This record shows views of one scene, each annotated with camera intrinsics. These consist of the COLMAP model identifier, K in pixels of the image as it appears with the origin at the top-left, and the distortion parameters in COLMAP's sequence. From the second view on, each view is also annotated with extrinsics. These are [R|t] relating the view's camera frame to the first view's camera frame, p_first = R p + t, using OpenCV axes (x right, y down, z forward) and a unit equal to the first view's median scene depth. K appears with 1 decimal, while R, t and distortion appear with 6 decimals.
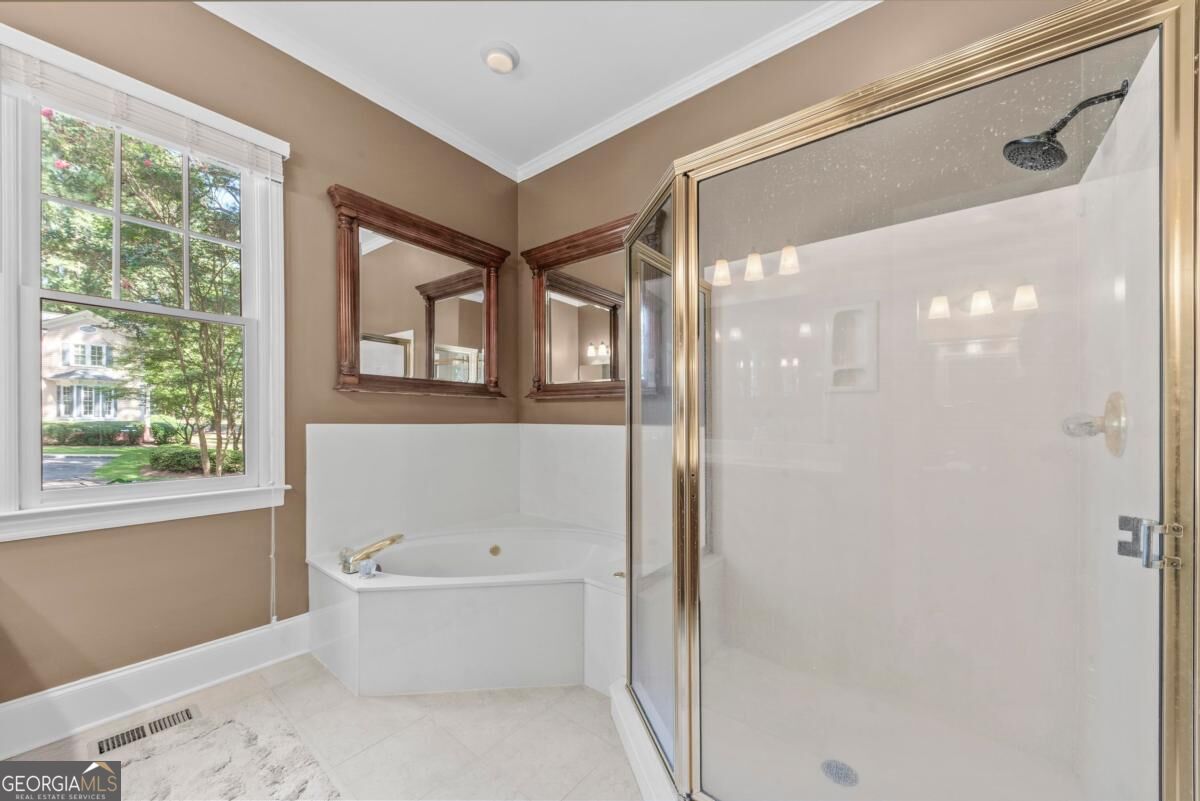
lens RADIAL K [[435.1, 0, 600.1], [0, 435.1, 421.9], [0, 0, 1]] dist [0.020783, -0.005886]
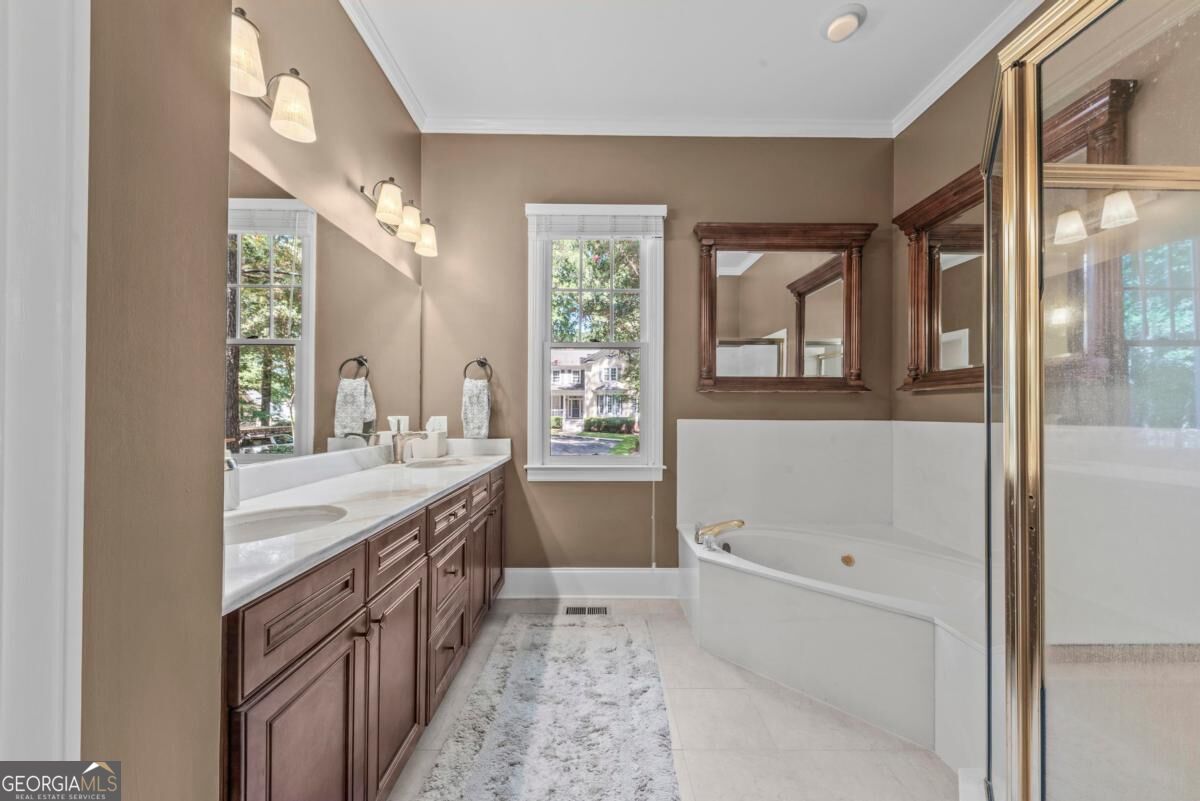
lens RADIAL K [[440.9, 0, 603.9], [0, 440.9, 415.3], [0, 0, 1]] dist [0.022427, 0.000019]
pose [[0.638078, -0.000528, -0.769971, 0.141821], [-0.005306, 0.999973, -0.005082, 0.000336], [0.769953, 0.007328, 0.638058, 0.015819]]
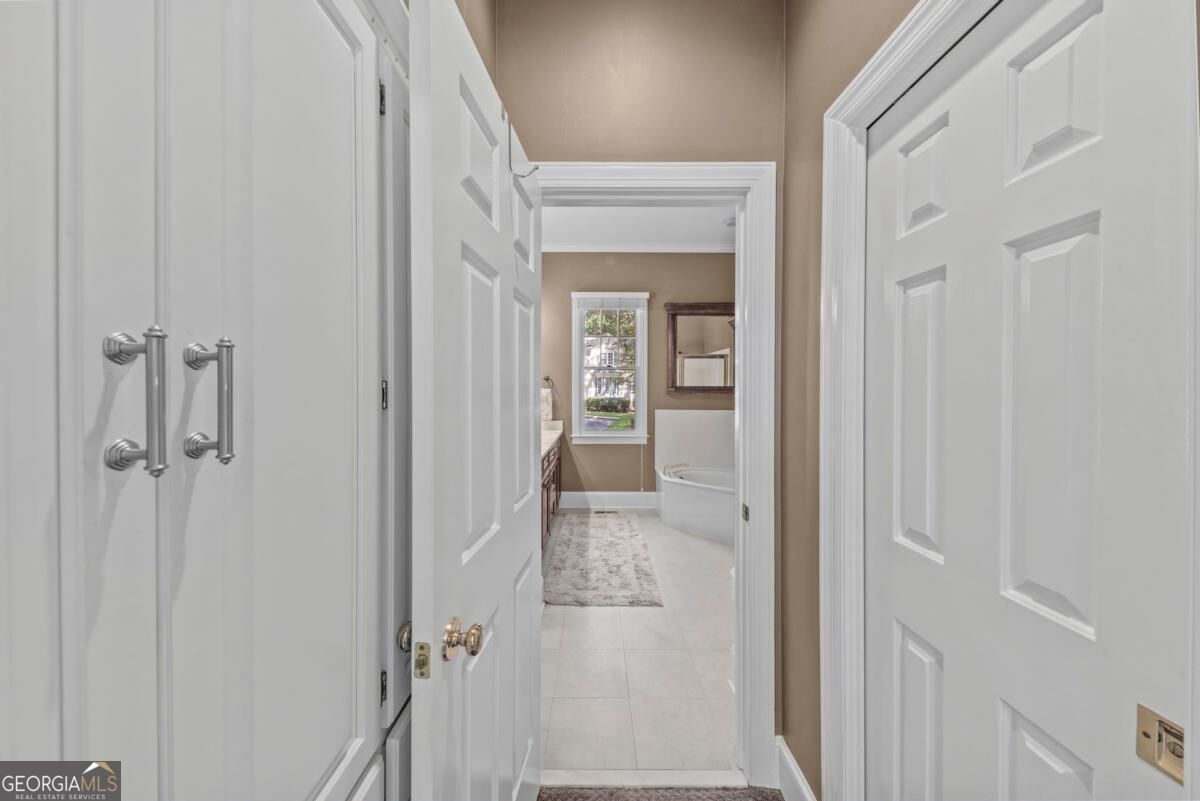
lens RADIAL K [[423.2, 0, 600.0], [0, 423.2, 400.5], [0, 0, 1]] dist [0.030875, -0.000020]
pose [[0.638579, 0.010690, -0.769482, 0.668328], [-0.003984, 0.999936, 0.010585, -0.051798], [0.769546, -0.003694, 0.638581, -0.499519]]
